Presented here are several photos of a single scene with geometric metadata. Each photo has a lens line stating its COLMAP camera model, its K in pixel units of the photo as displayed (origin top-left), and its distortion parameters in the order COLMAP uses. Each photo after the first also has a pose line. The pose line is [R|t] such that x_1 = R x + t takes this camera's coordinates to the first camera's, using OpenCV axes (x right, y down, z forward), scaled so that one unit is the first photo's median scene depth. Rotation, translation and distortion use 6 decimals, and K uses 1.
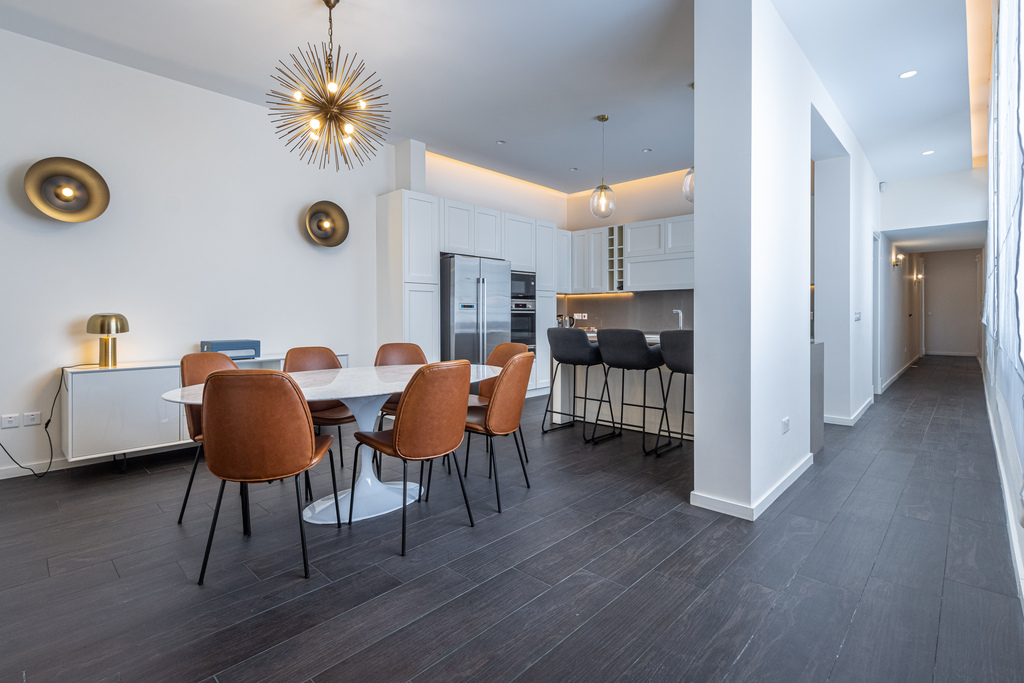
lens RADIAL K [[497.1, 0, 512.1], [0, 497.1, 323.4], [0, 0, 1]] dist [0.002643, 0.001175]
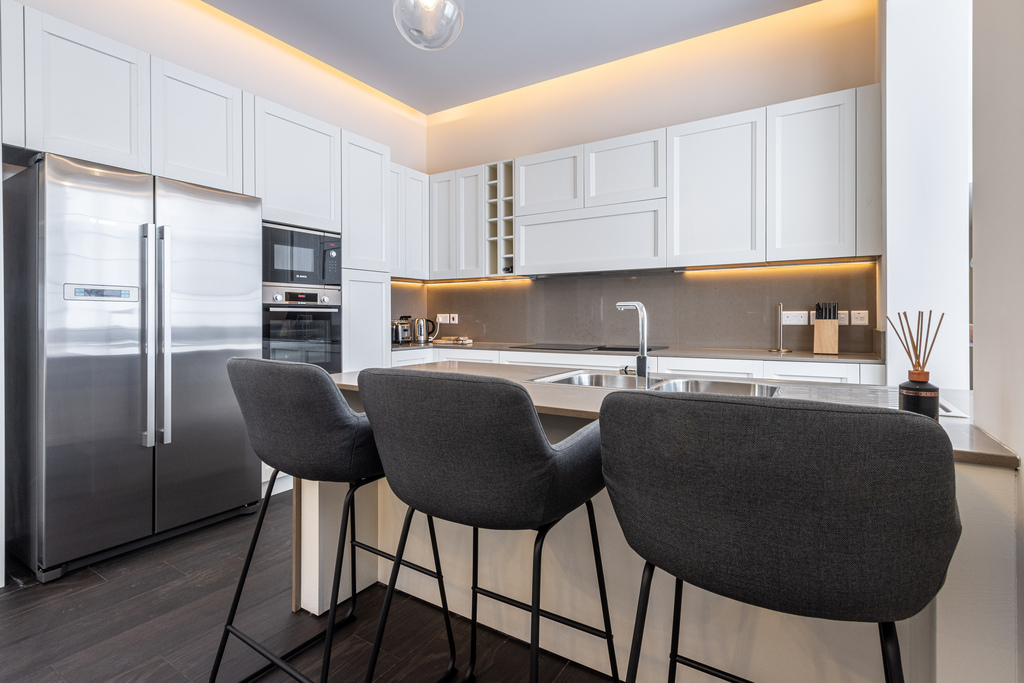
lens RADIAL K [[497.1, 0, 512.1], [0, 497.1, 323.4], [0, 0, 1]] dist [0.002643, 0.001175]
pose [[0.989763, -0.001244, 0.142718, 0.138816], [0.002525, 0.999958, -0.008795, -0.003558], [-0.142701, 0.009066, 0.989724, 0.427527]]
